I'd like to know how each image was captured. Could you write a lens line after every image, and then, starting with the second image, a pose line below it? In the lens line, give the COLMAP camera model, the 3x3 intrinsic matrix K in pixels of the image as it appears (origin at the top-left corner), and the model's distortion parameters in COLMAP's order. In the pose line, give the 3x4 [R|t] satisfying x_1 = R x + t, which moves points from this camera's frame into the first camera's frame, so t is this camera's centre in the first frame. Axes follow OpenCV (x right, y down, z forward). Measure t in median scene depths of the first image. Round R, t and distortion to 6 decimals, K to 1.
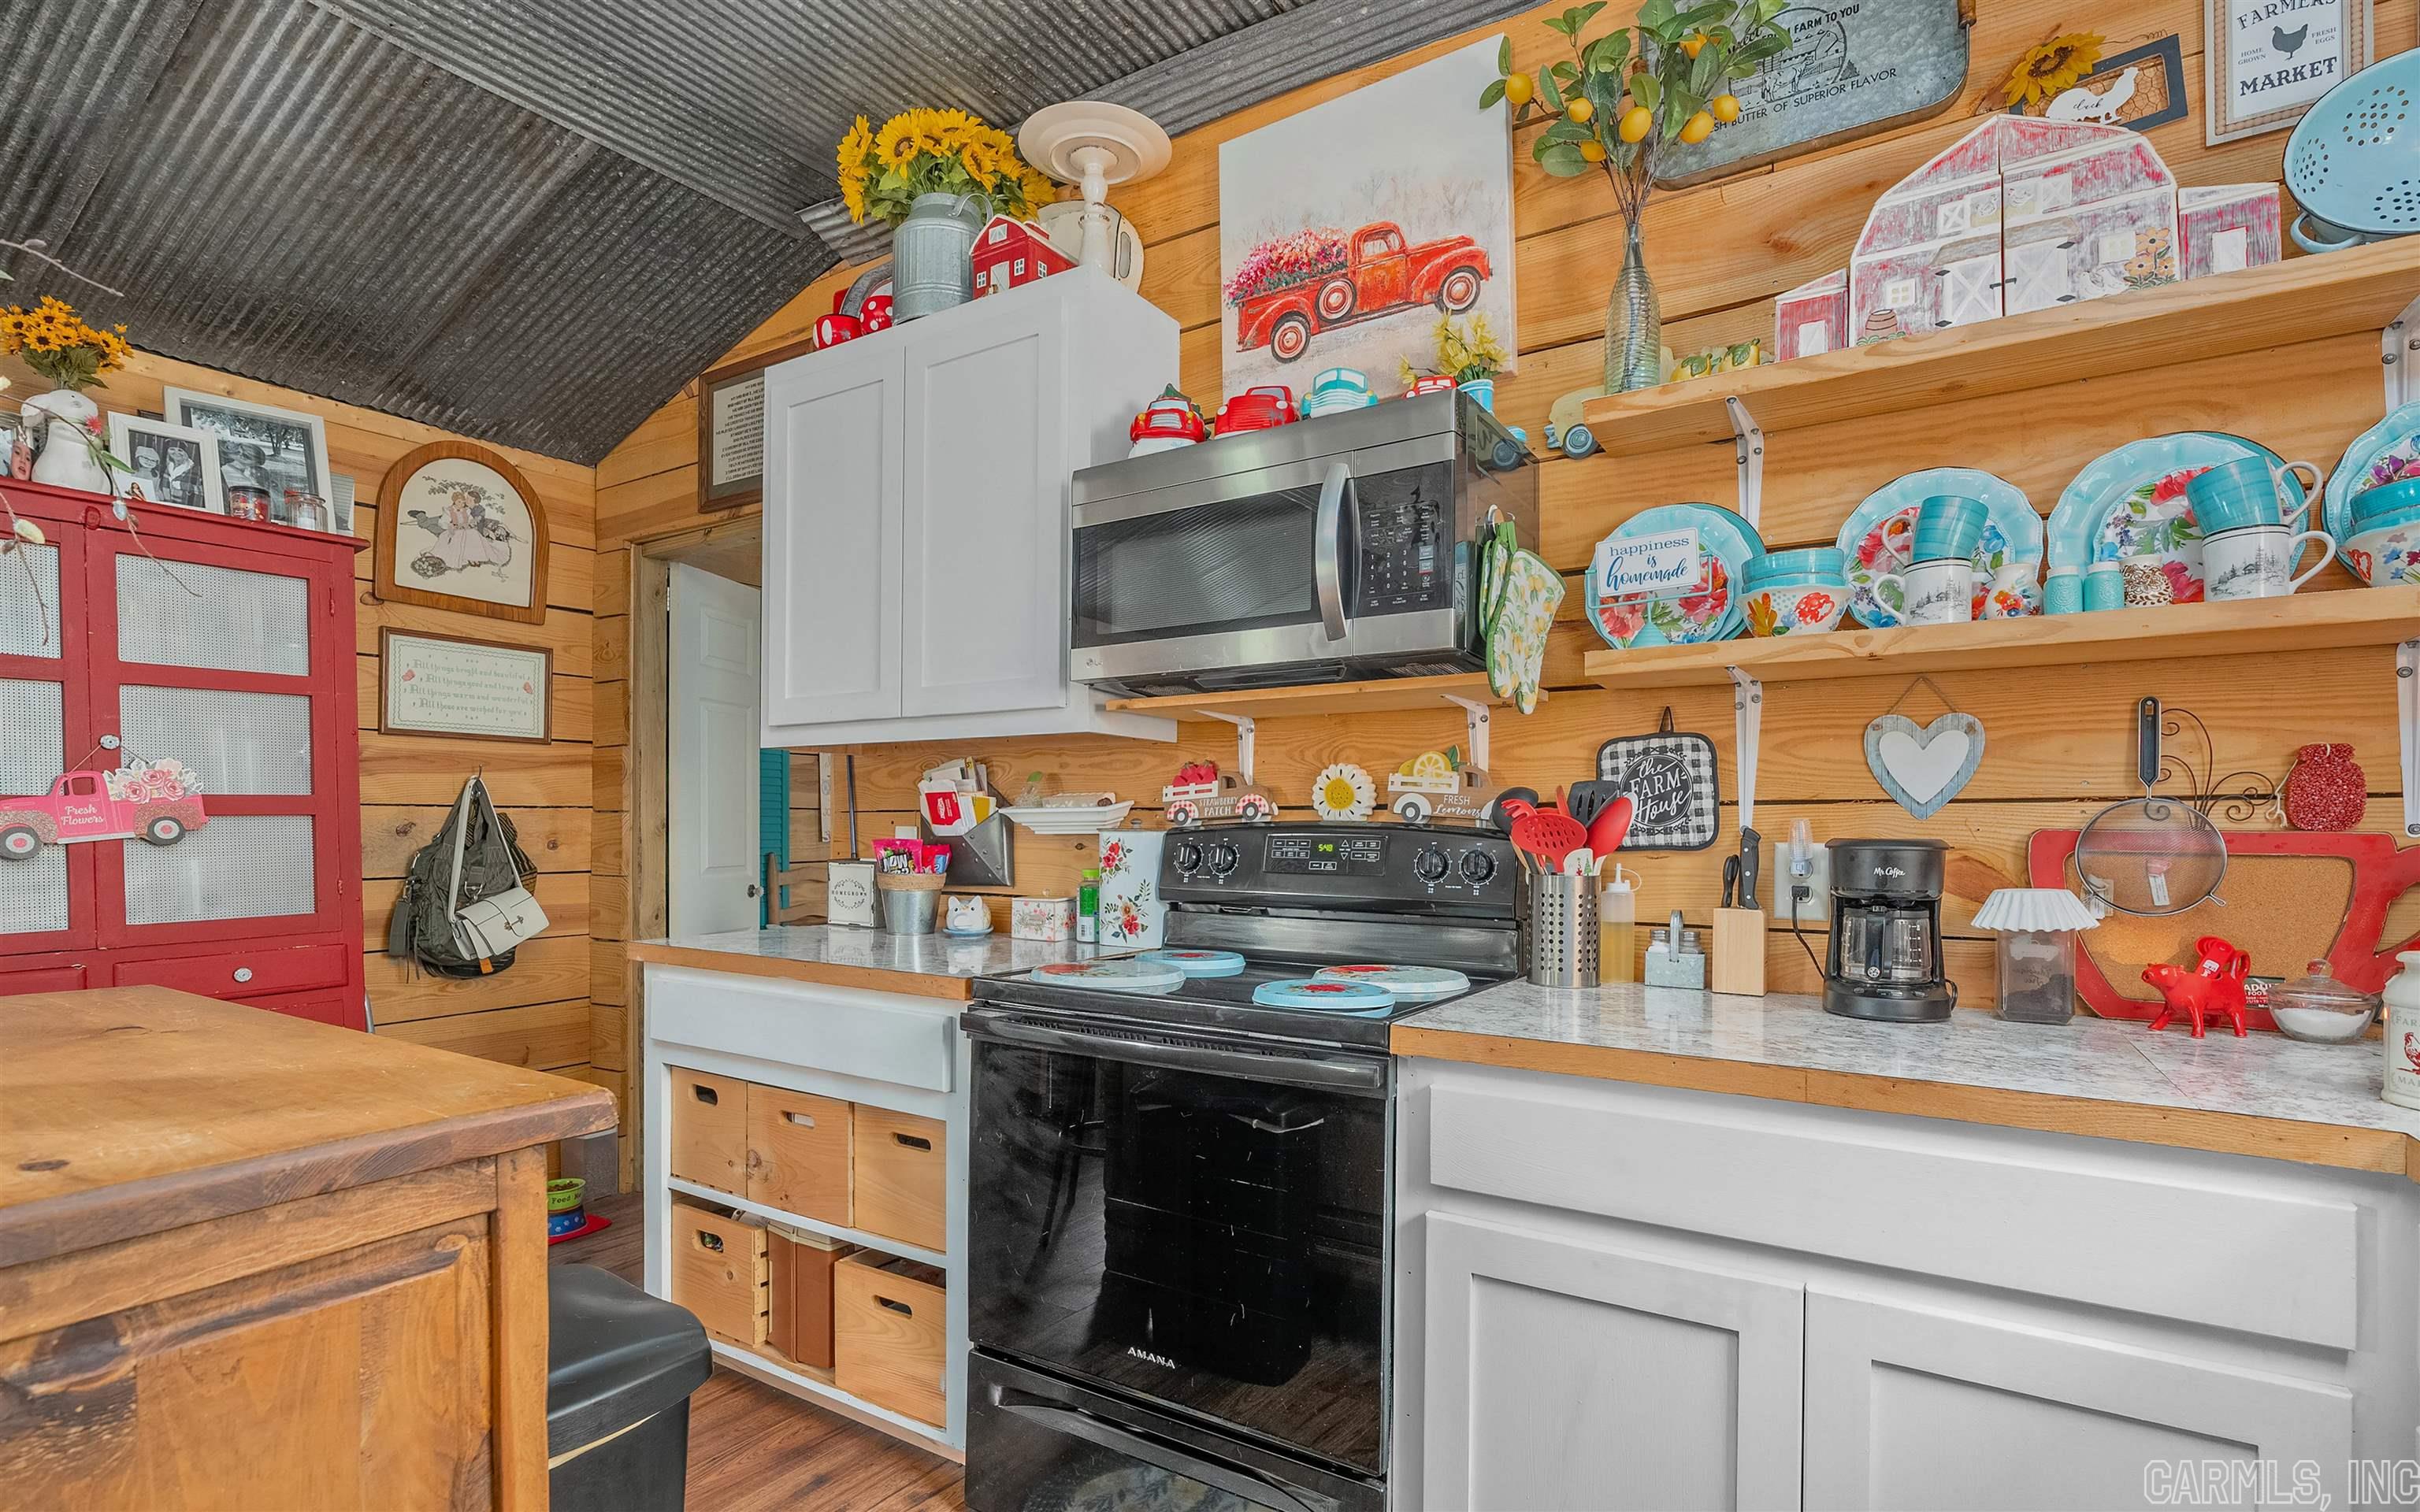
lens RADIAL K [[1172.3, 0, 1211.7], [0, 1172.3, 839.9], [0, 0, 1]] dist [-0.012164, 0.000757]
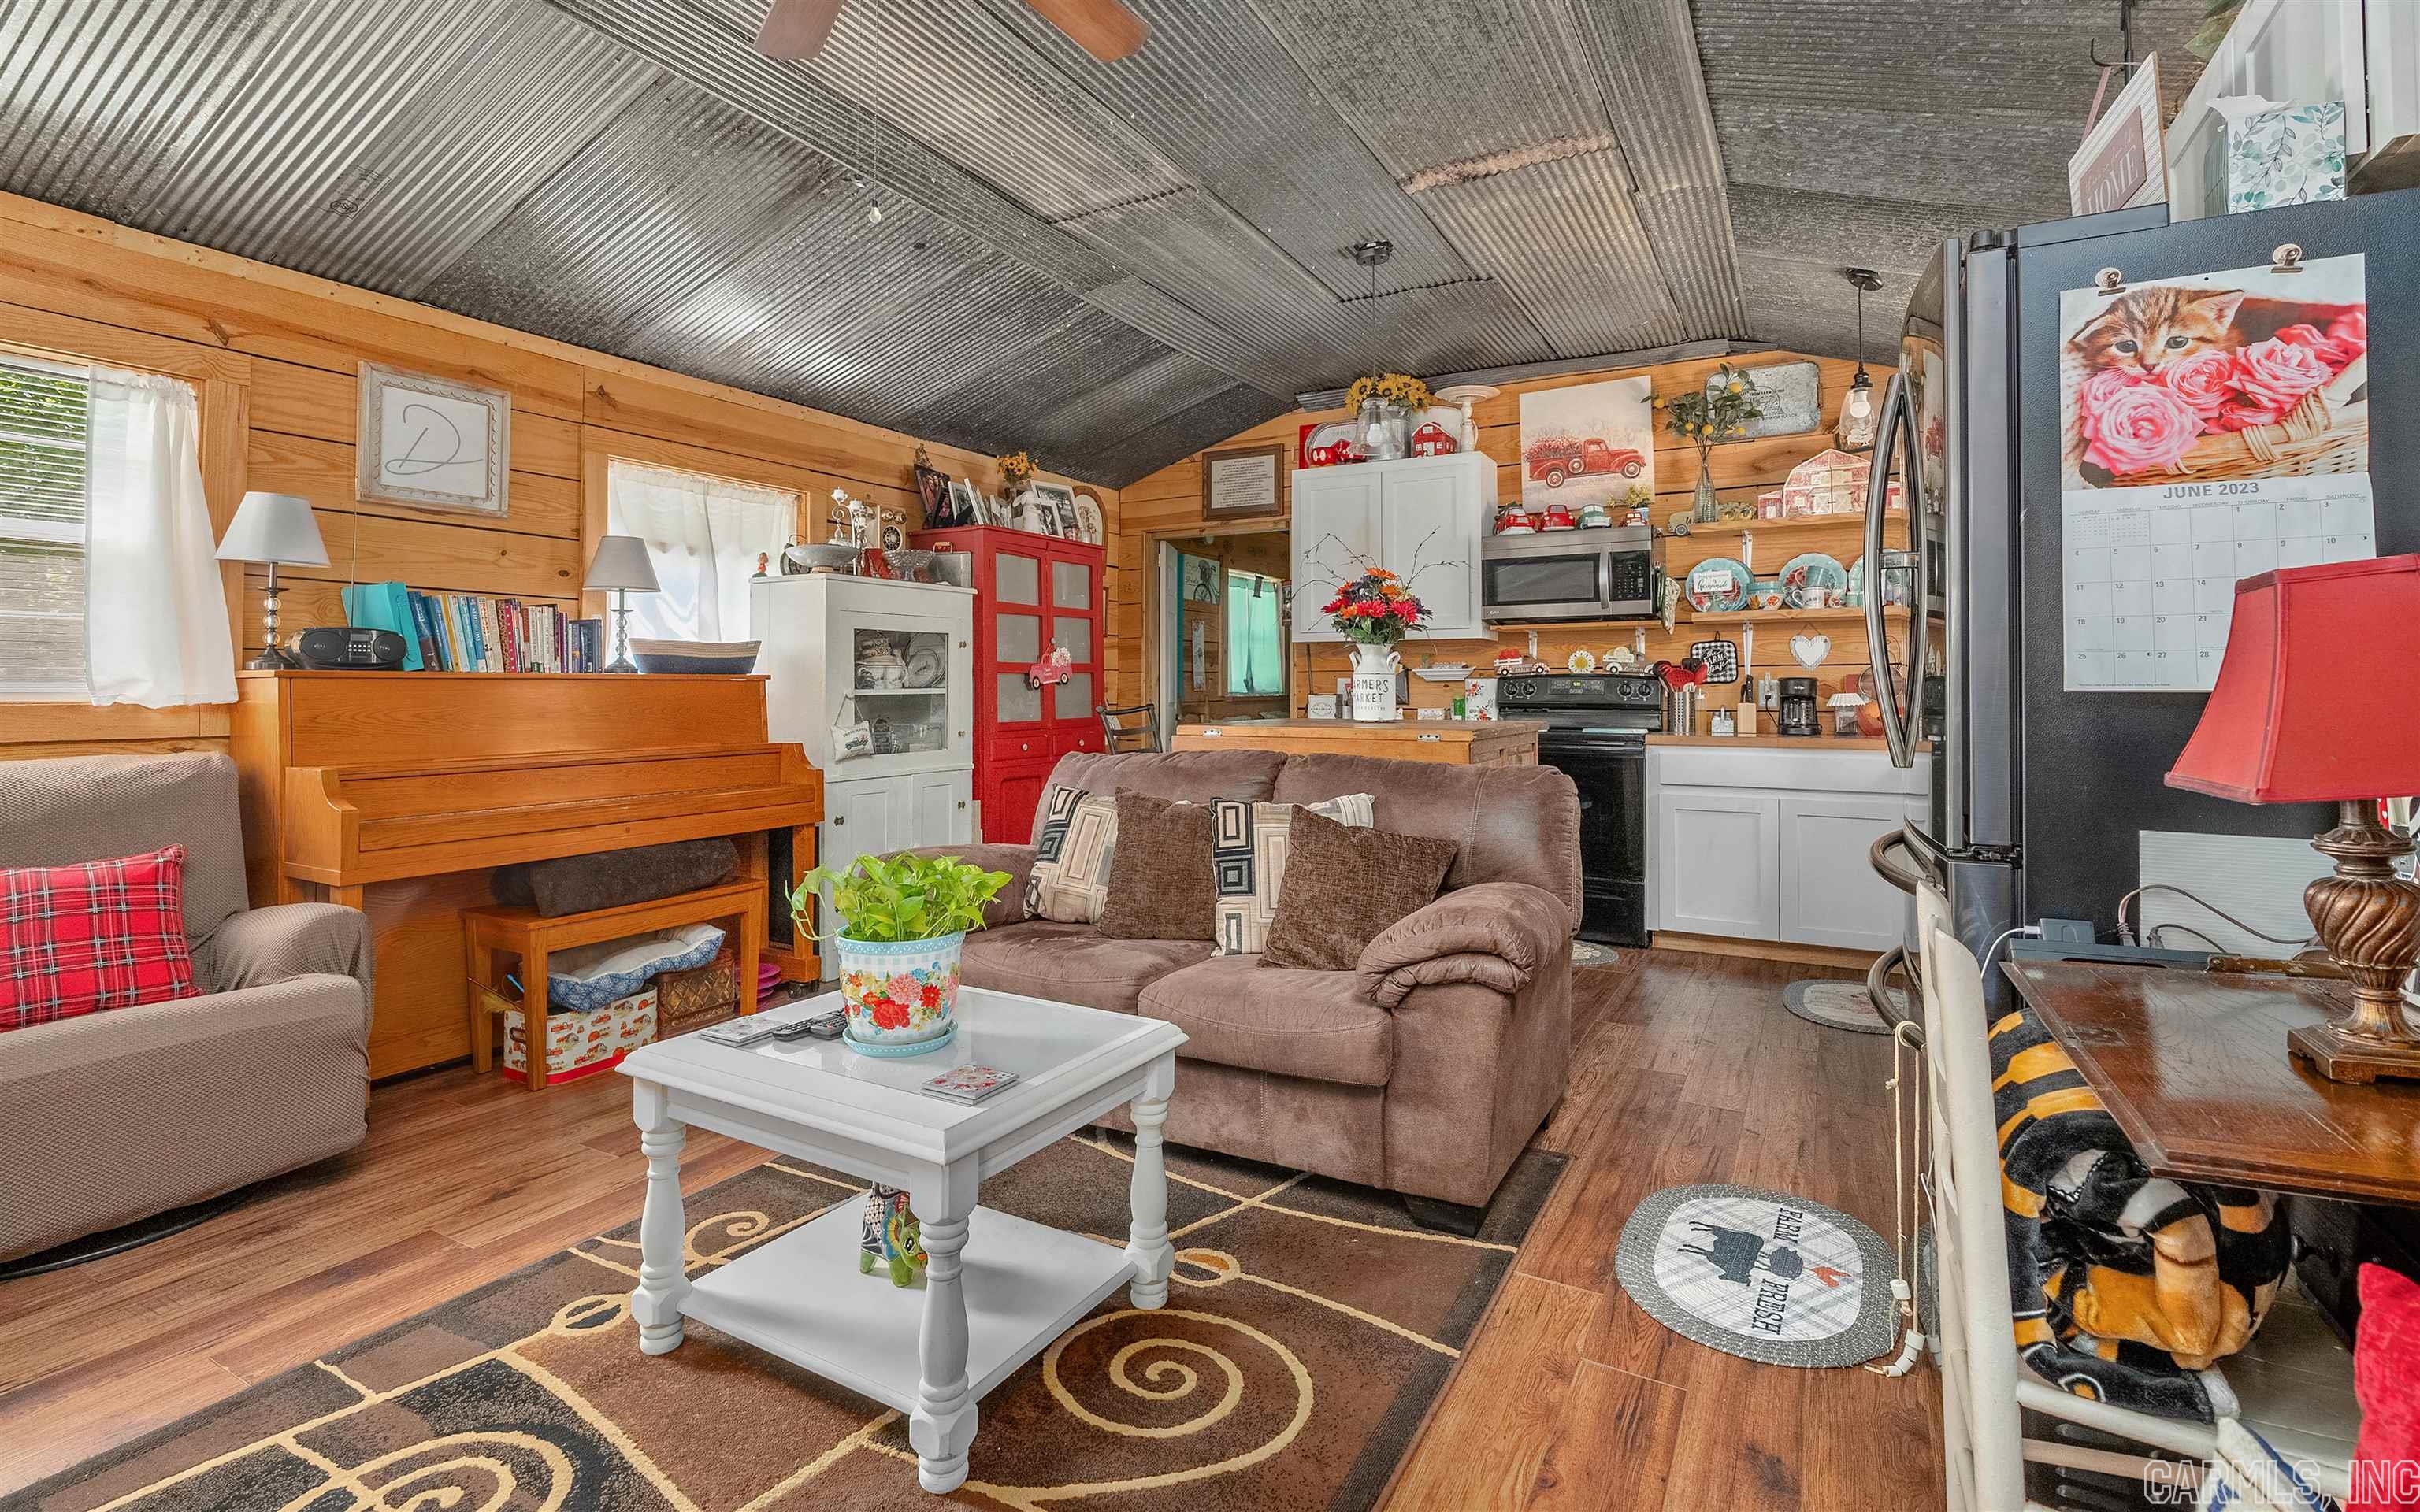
lens RADIAL K [[1174.8, 0, 1135.9], [0, 1174.8, 669.9], [0, 0, 1]] dist [-0.016471, 0.006252]
pose [[0.999964, -0.002366, 0.008136, -0.967034], [0.002610, 0.999541, -0.030171, 0.055498], [-0.008061, 0.030191, 0.999512, -1.676527]]
